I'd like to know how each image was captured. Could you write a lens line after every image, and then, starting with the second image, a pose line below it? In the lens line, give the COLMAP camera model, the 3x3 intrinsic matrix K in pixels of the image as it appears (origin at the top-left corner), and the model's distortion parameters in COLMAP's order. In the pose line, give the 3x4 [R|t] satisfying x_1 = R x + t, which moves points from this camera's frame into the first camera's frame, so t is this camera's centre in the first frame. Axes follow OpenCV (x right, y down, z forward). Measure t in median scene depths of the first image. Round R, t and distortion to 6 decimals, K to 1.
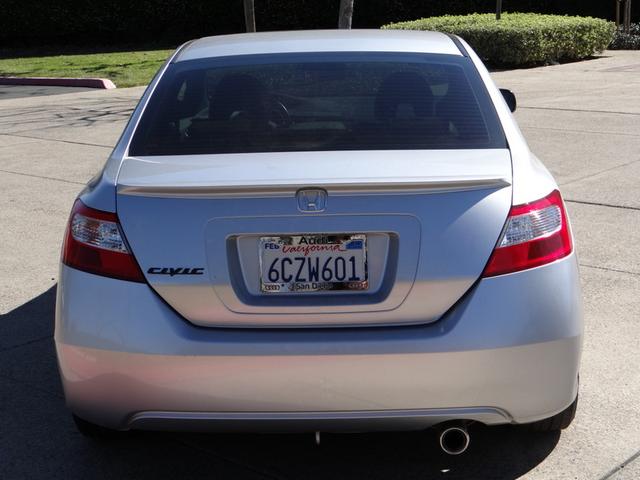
lens RADIAL K [[1120.3, 0, 320.0], [0, 1120.3, 240.7], [0, 0, 1]] dist [0.037777, 0.000000]
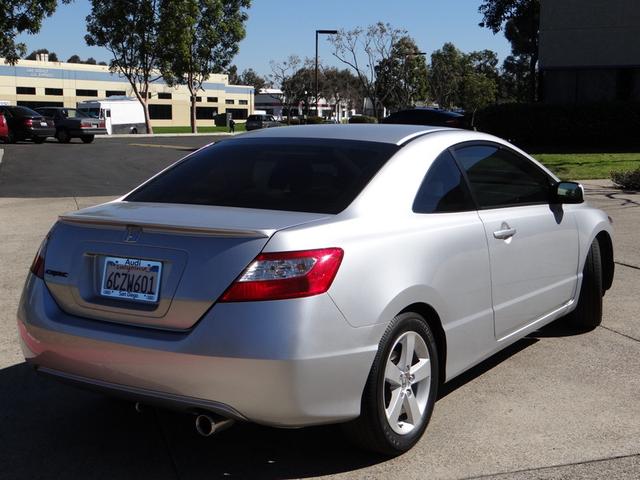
lens RADIAL K [[925.4, 0, 320.5], [0, 925.4, 240.0], [0, 0, 1]] dist [0.011866, 0.000000]
pose [[0.849999, 0.085859, -0.519740, 0.796323], [-0.123975, 0.991520, -0.038958, -0.012185], [0.511988, 0.097549, 0.853436, 0.124493]]
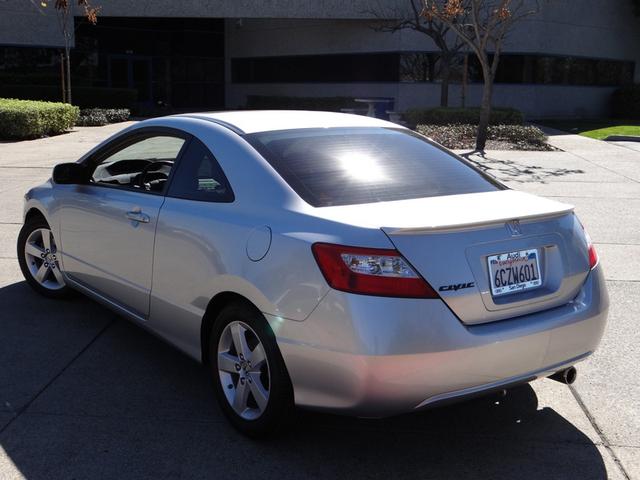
lens RADIAL K [[807.5, 0, 319.2], [0, 807.5, 239.2], [0, 0, 1]] dist [-0.035549, 0.000000]
pose [[0.791108, -0.078292, 0.606645, -0.840324], [0.096090, 0.995368, 0.003152, -0.048961], [-0.604082, 0.055799, 0.794966, 0.317280]]
